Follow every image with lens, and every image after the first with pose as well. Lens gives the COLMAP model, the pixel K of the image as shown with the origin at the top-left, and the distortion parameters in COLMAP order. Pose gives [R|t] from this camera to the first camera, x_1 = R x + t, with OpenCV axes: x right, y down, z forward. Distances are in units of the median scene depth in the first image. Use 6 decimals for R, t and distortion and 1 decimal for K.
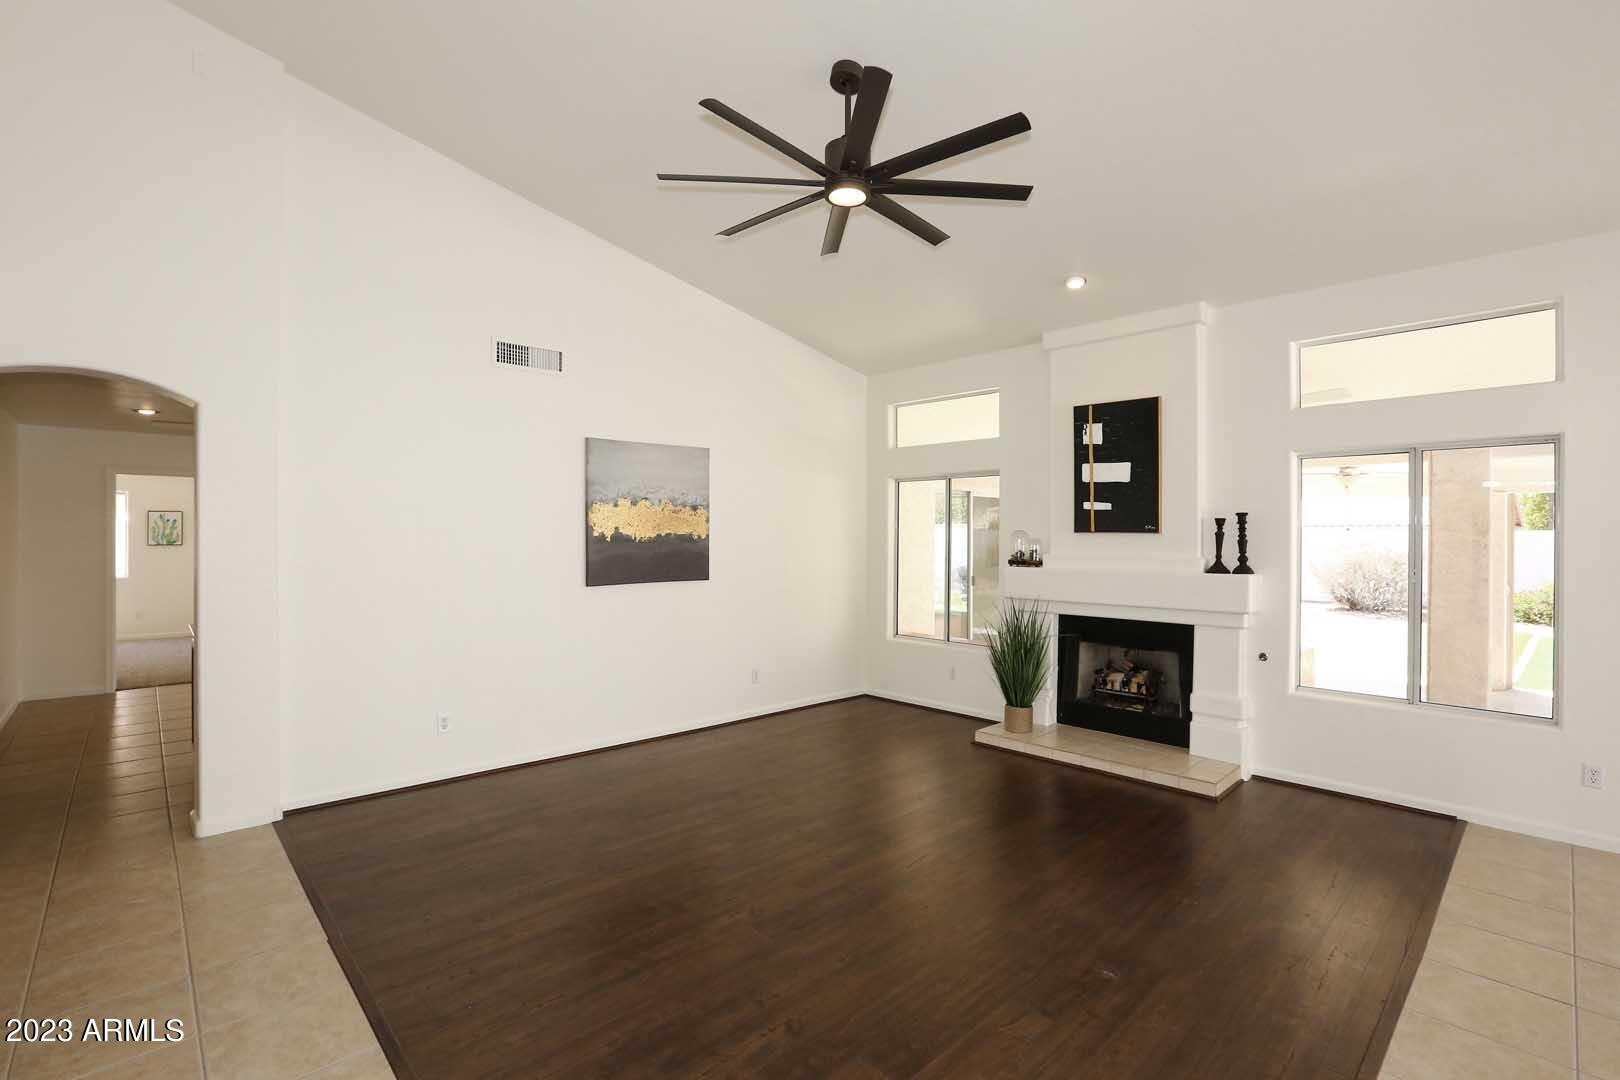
lens RADIAL K [[749.5, 0, 806.3], [0, 749.5, 535.2], [0, 0, 1]] dist [-0.045671, 0.016812]
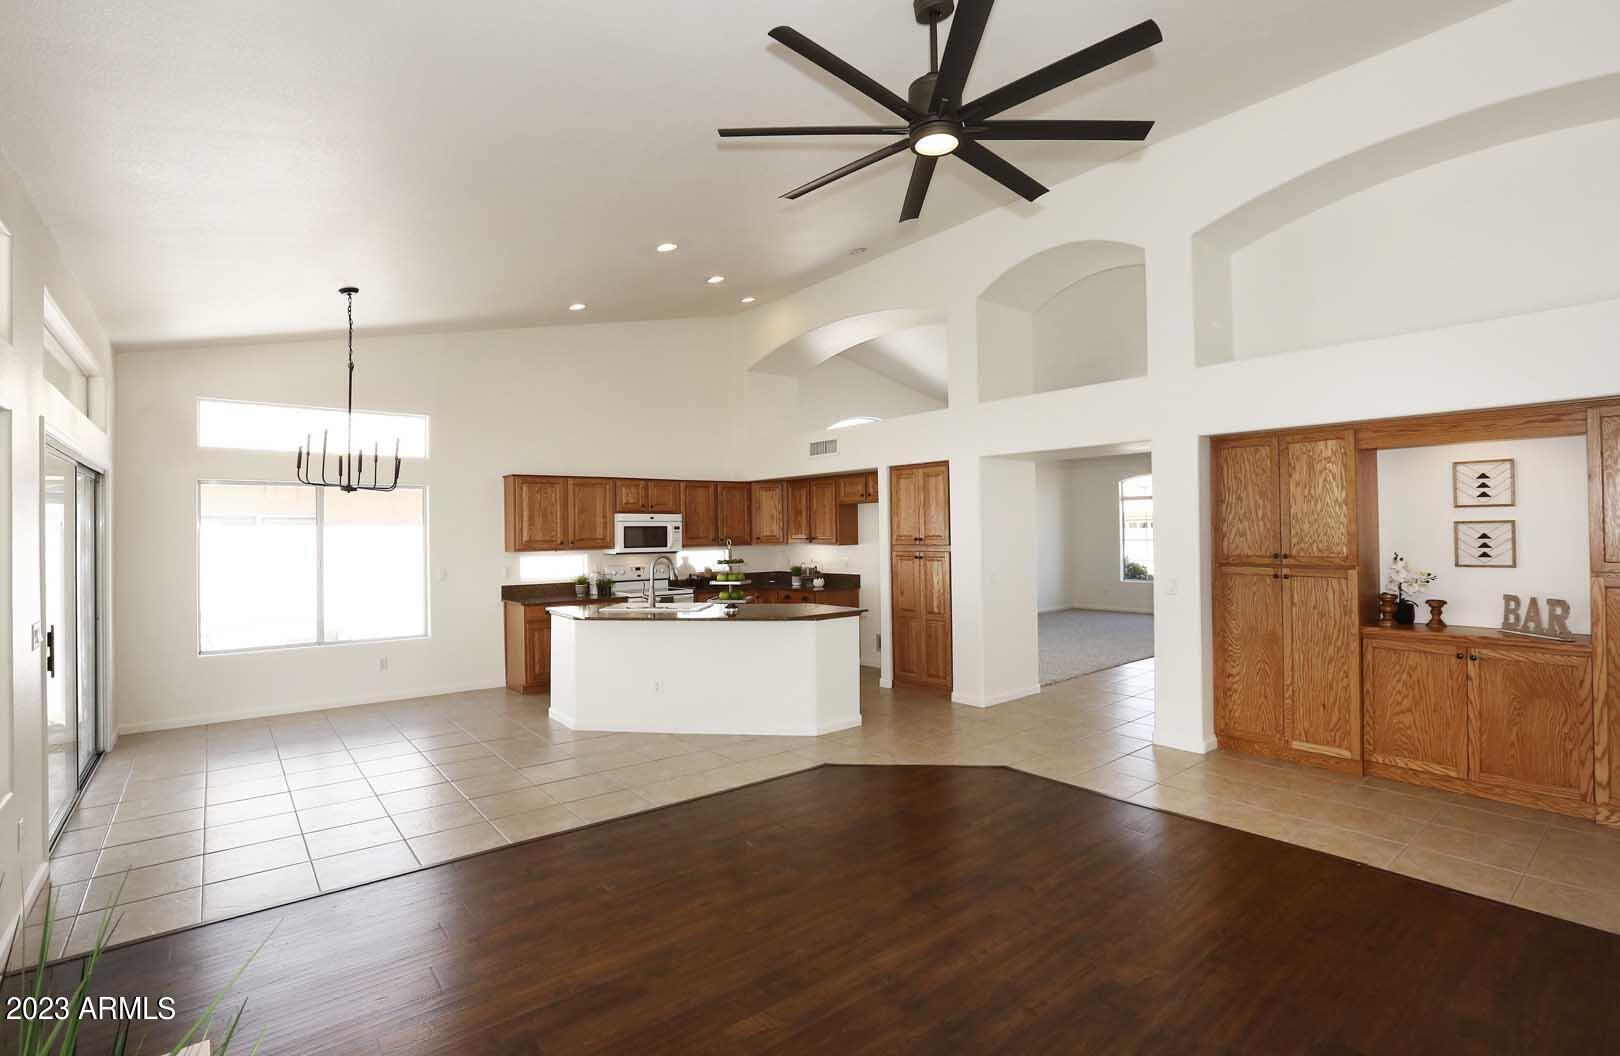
lens RADIAL K [[751.8, 0, 792.6], [0, 751.8, 524.5], [0, 0, 1]] dist [-0.038981, 0.000220]
pose [[-0.994888, 0.007113, 0.100729, 0.086351], [0.006794, 0.999971, -0.003509, -0.006236], [-0.100751, -0.002807, -0.994908, 1.169437]]
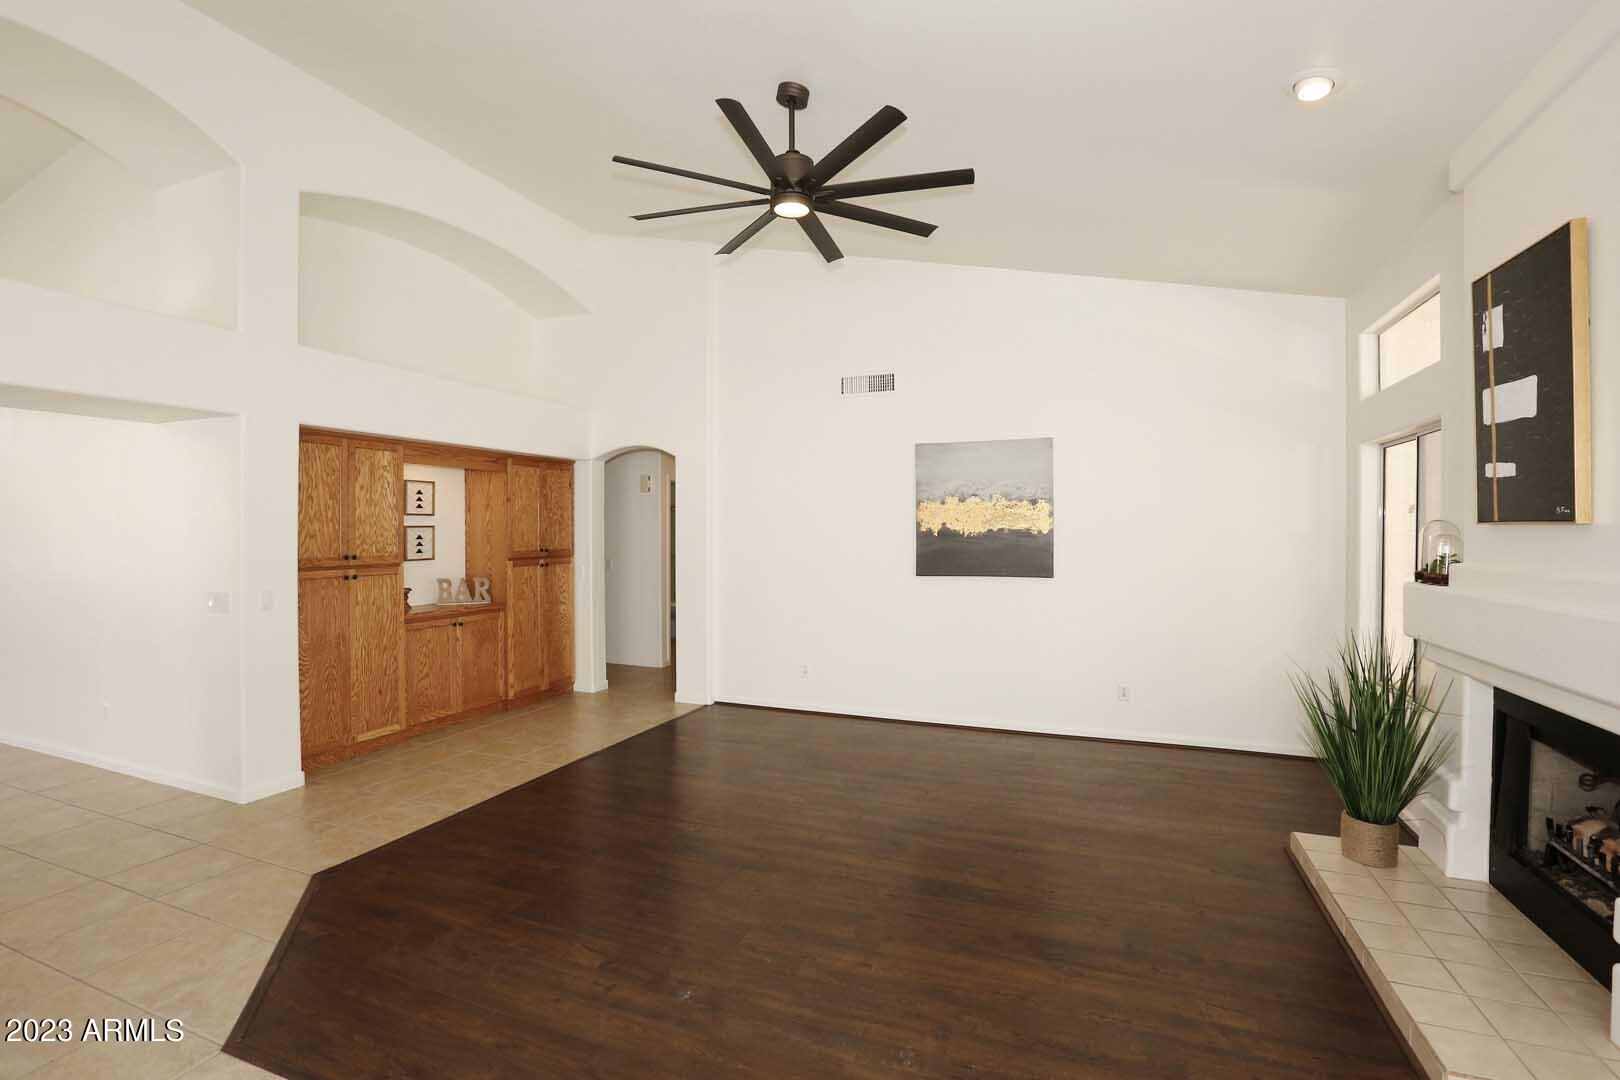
lens RADIAL K [[749.5, 0, 806.3], [0, 749.5, 535.2], [0, 0, 1]] dist [-0.045671, 0.016812]
pose [[0.412793, 0.002765, -0.910821, 0.641891], [0.001023, 0.999993, 0.003499, 0.002930], [0.910824, -0.002377, 0.412787, 0.362572]]
